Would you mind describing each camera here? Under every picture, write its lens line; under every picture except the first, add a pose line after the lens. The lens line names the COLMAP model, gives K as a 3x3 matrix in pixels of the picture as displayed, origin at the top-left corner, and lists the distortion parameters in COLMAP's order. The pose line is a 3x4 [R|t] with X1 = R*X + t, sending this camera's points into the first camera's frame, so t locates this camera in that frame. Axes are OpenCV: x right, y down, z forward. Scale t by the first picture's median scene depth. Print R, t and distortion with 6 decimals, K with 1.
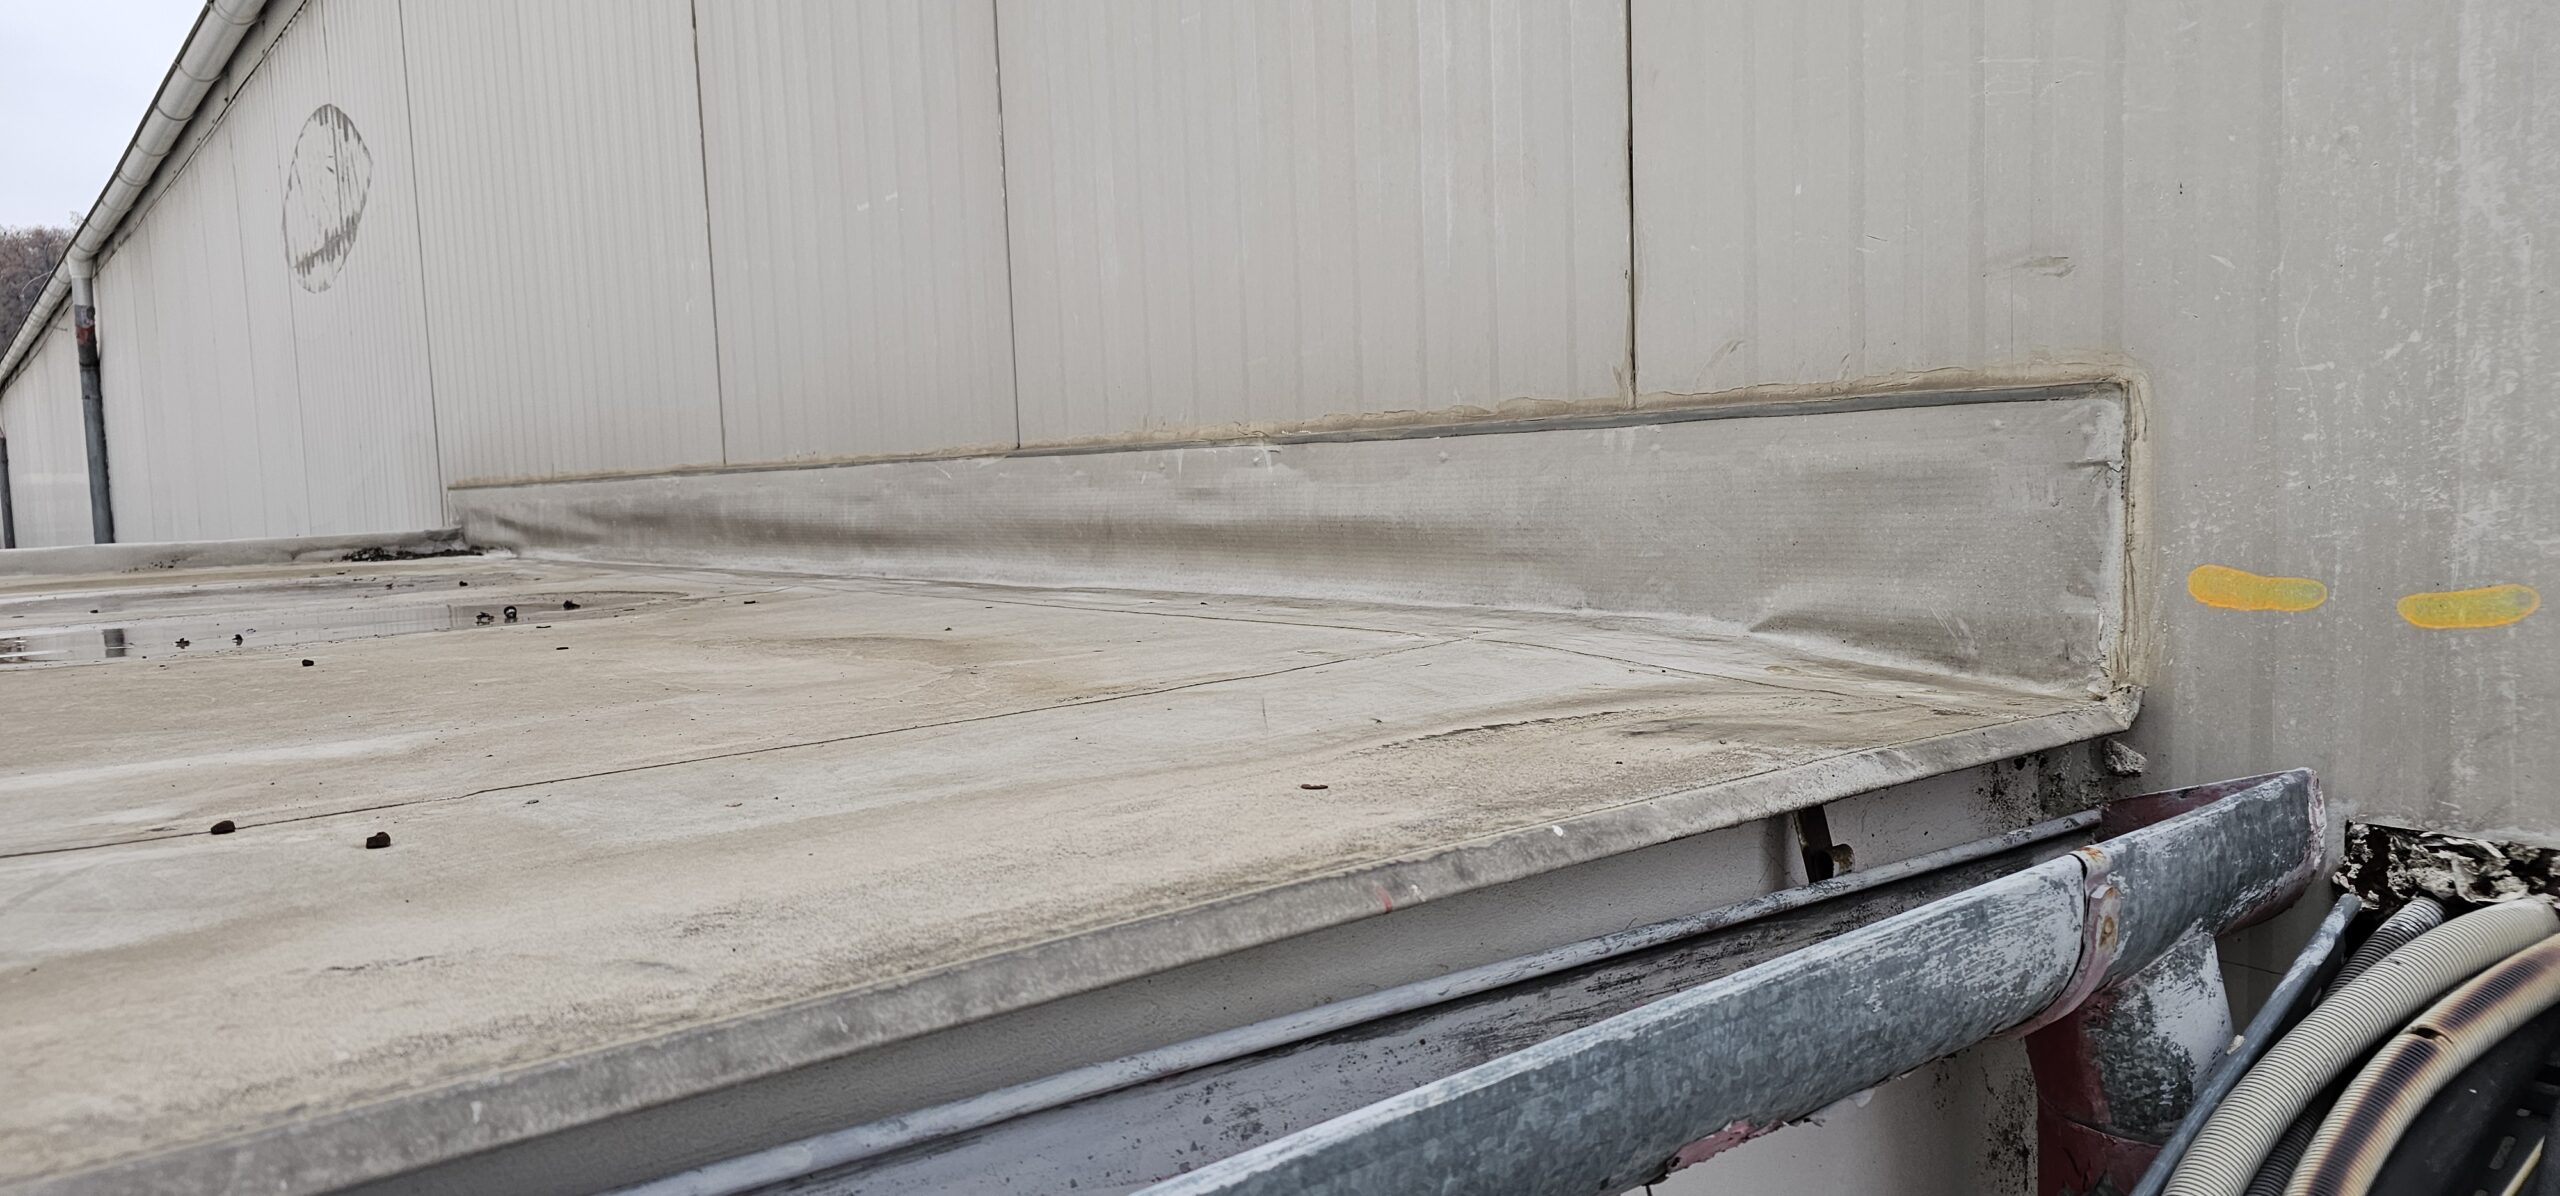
lens RADIAL K [[1689.0, 0, 1285.2], [0, 1689.0, 608.7], [0, 0, 1]] dist [0.049085, -0.035802]
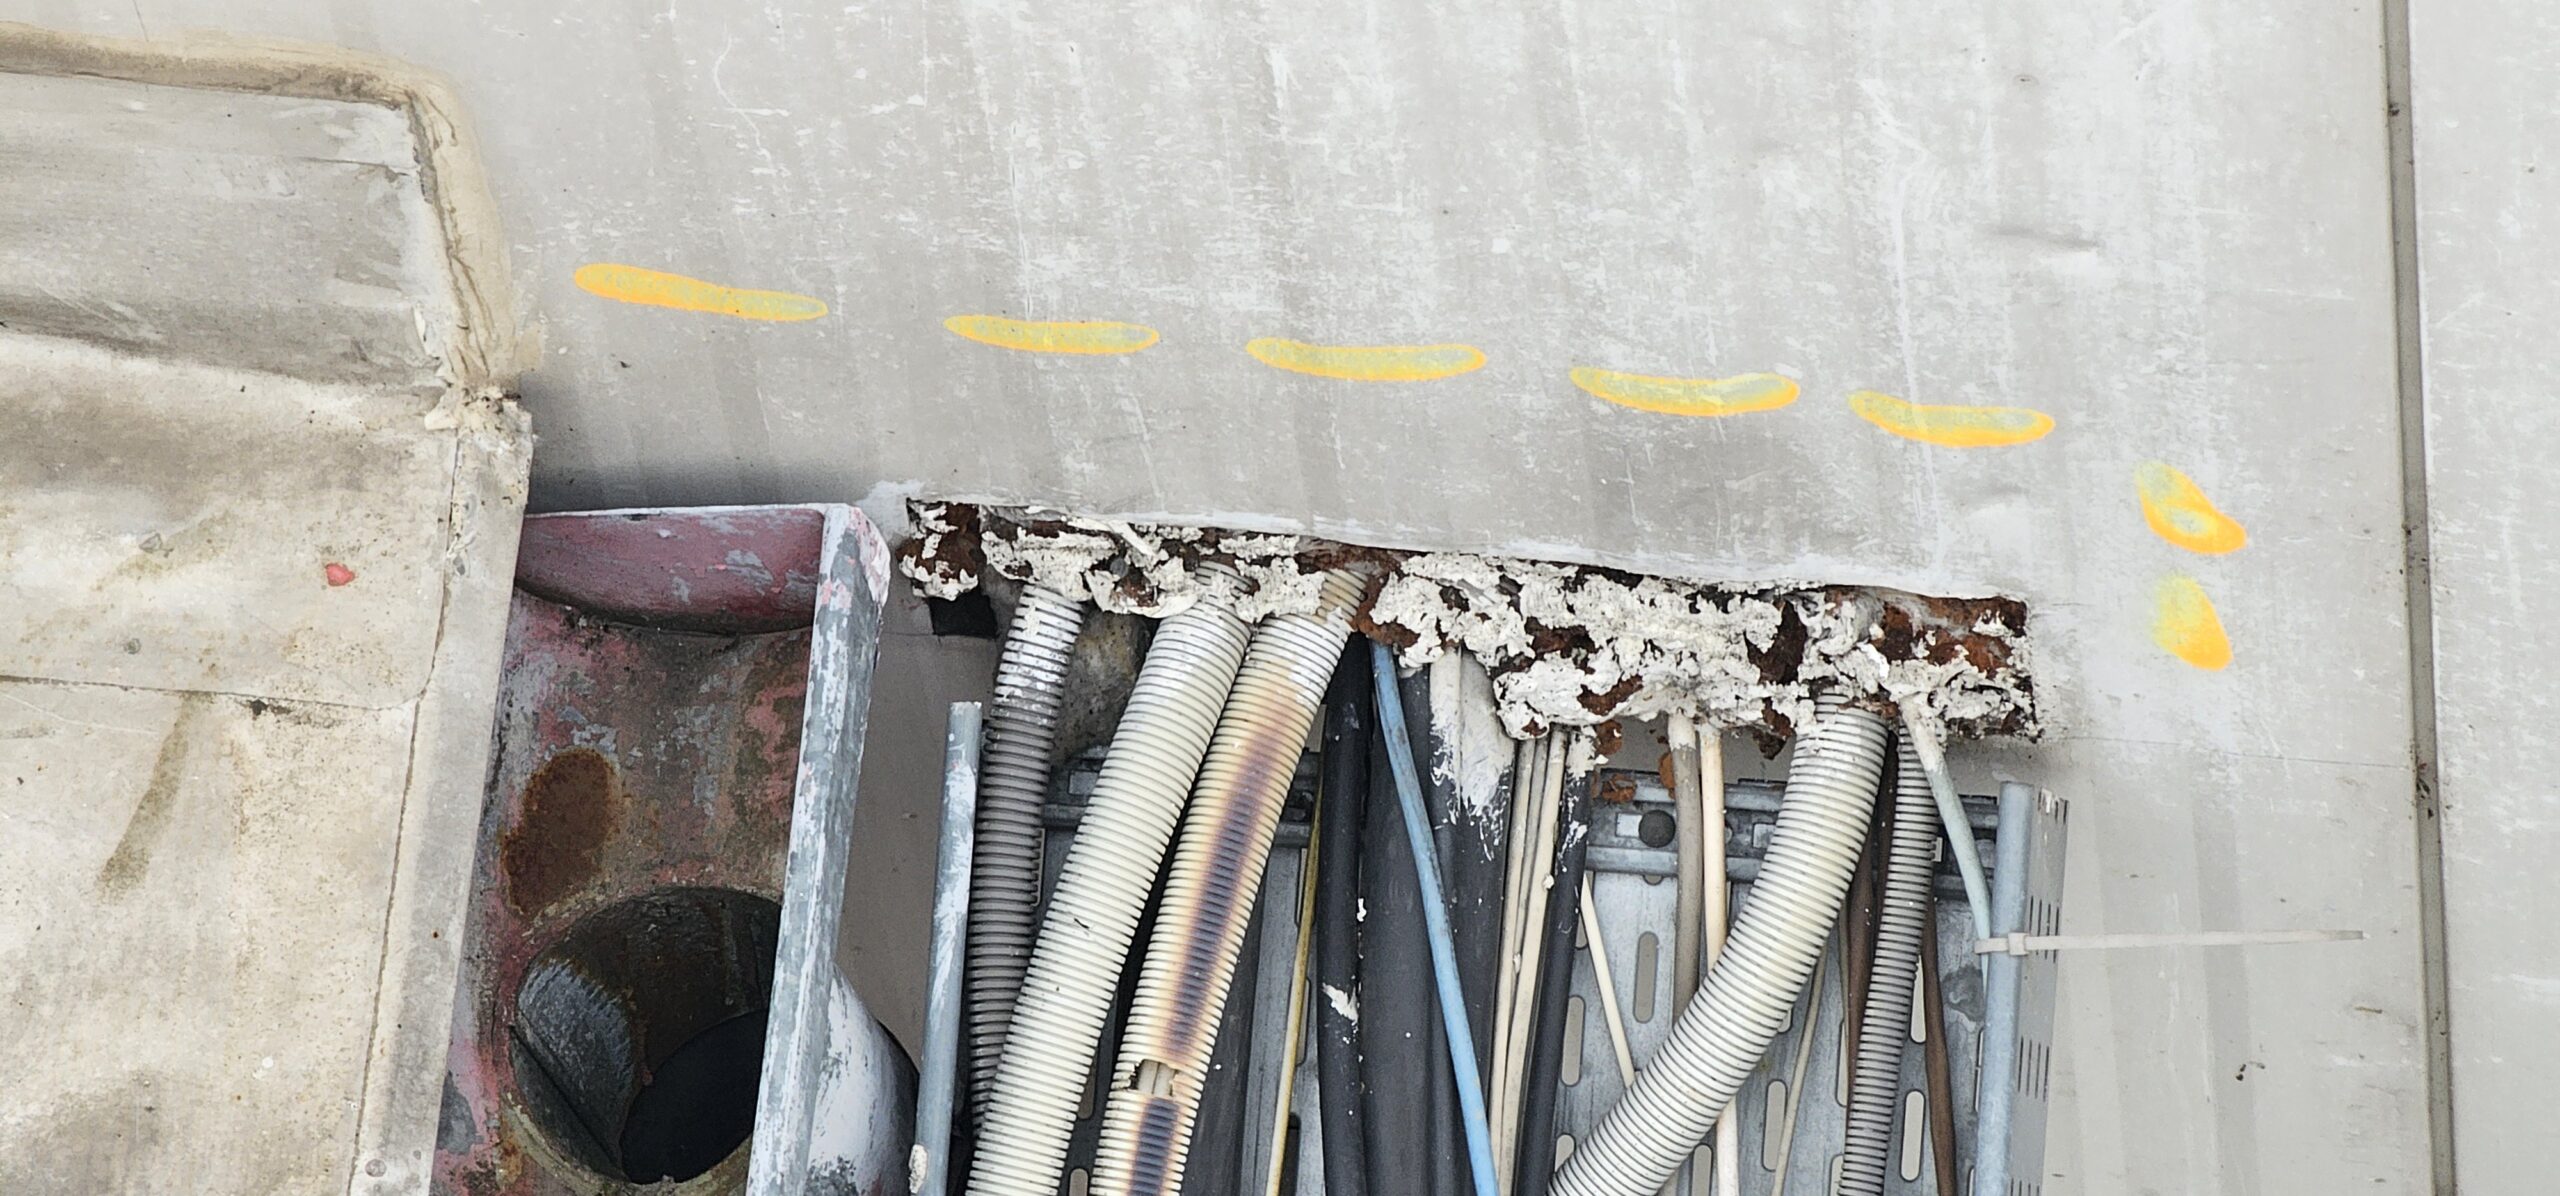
lens RADIAL K [[16847.1, 0, 1286.4], [0, 16847.1, 599.7], [0, 0, 1]] dist [1.064520, 0.000000]
pose [[0.707065, -0.648808, 0.281261, -0.816225], [0.106167, 0.490628, 0.864877, -4.477330], [-0.699134, -0.581664, 0.415788, -1.319761]]
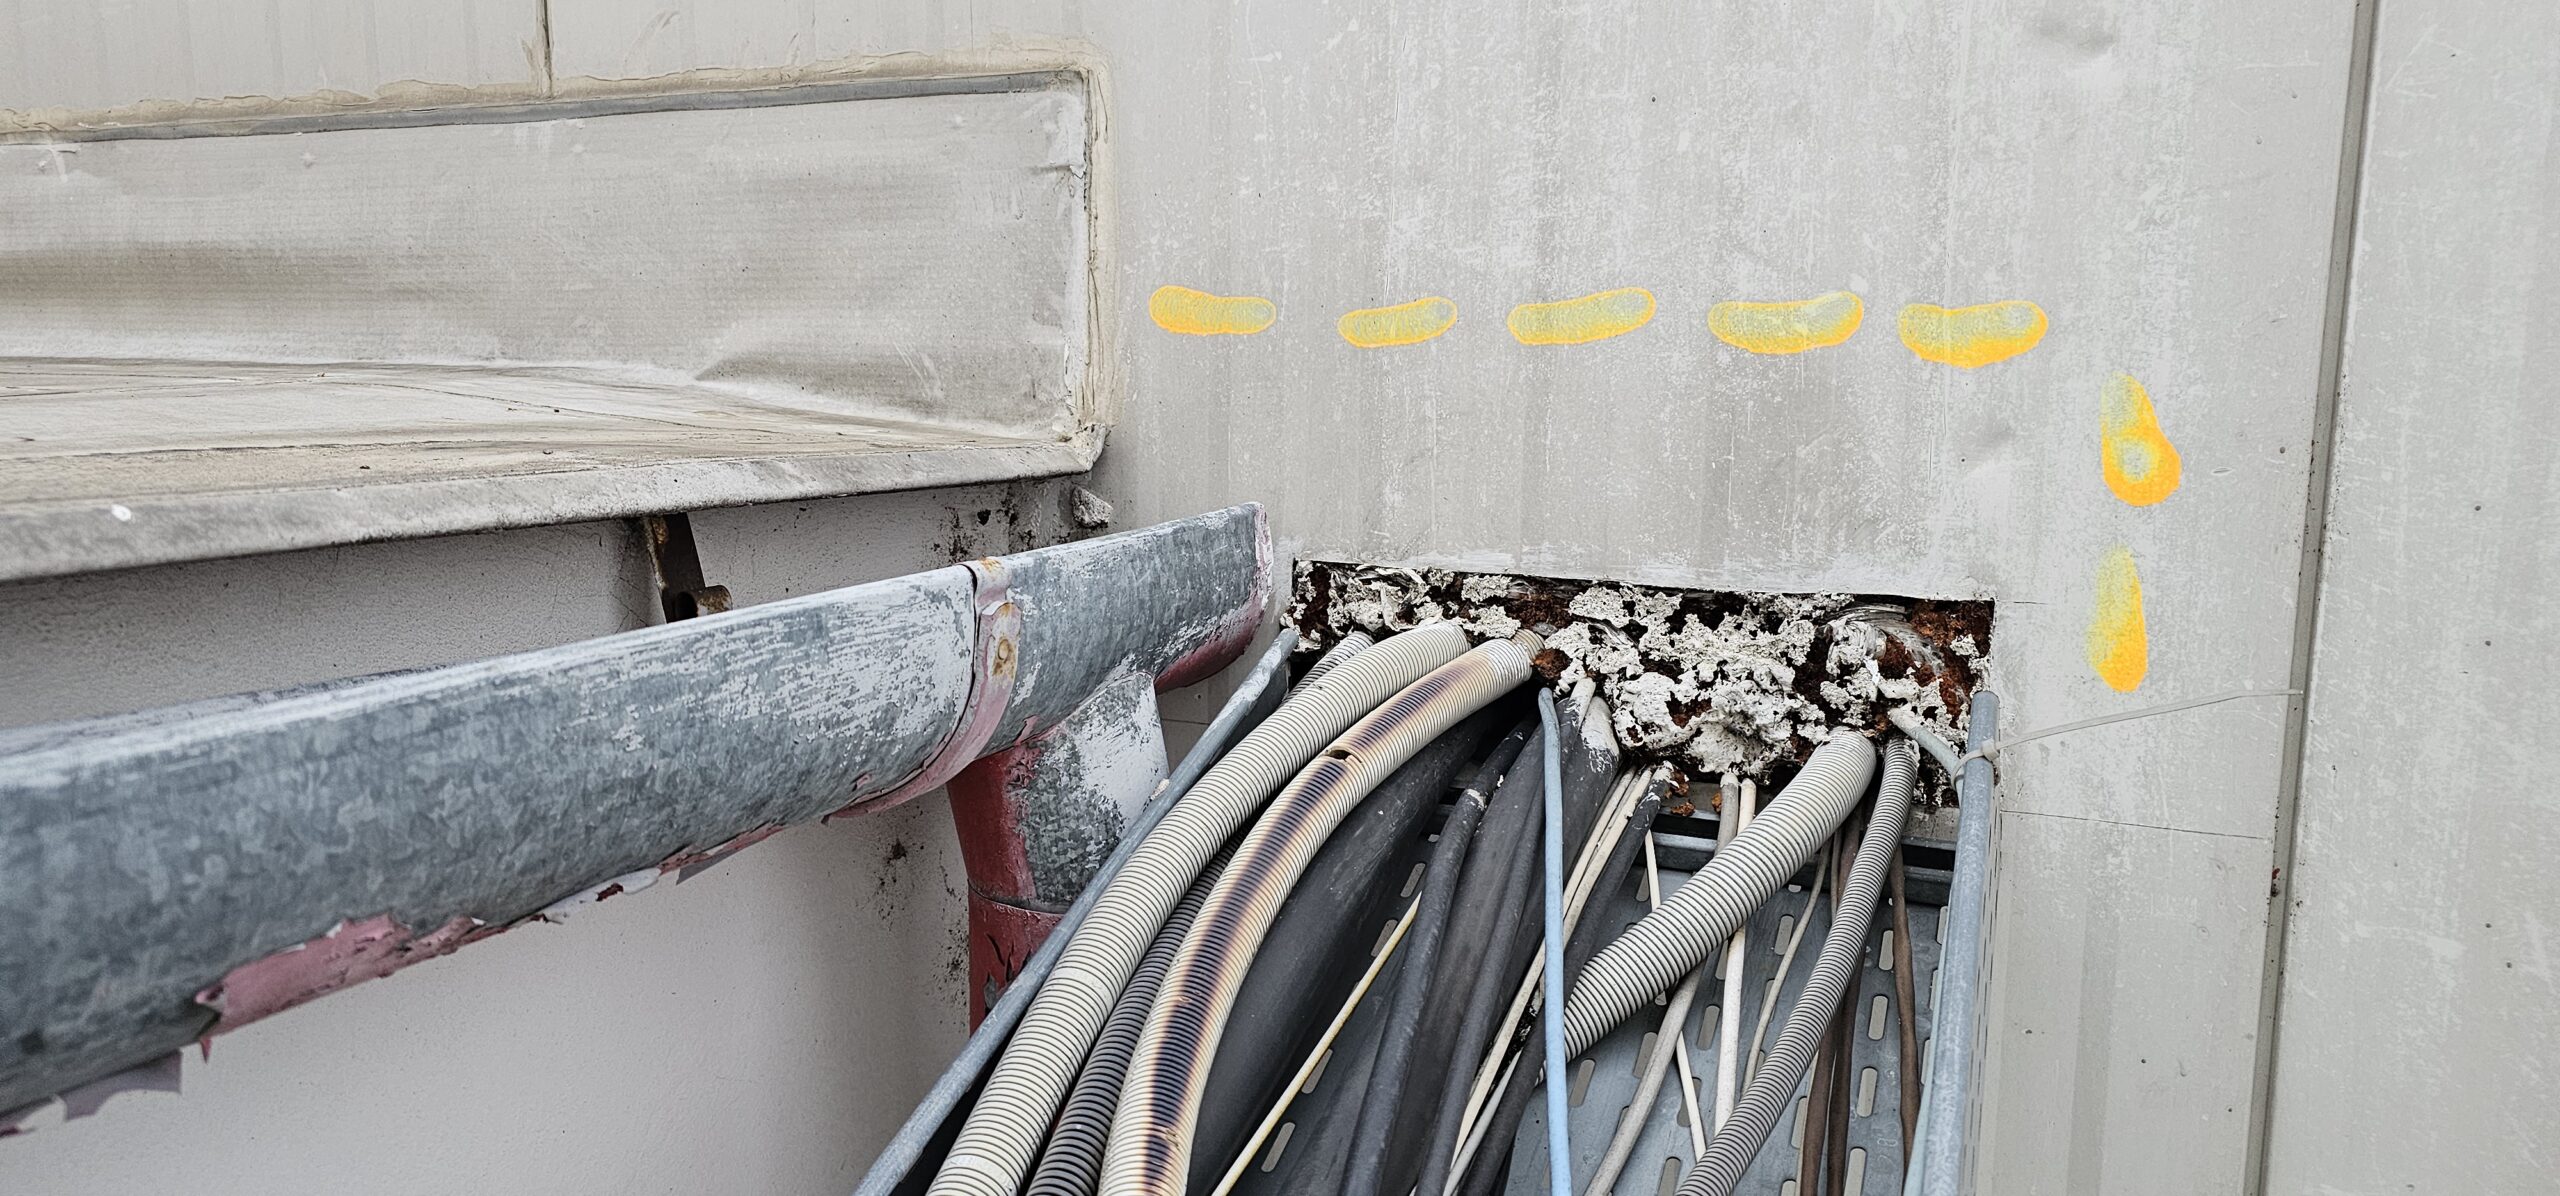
lens RADIAL K [[1689.0, 0, 1290.7], [0, 1689.0, 625.1], [0, 0, 1]] dist [0.049085, -0.035802]
pose [[0.883121, -0.029320, 0.468228, 0.185292], [-0.003752, 0.997572, 0.069544, 0.096464], [-0.469130, -0.063173, 0.880867, 0.183644]]
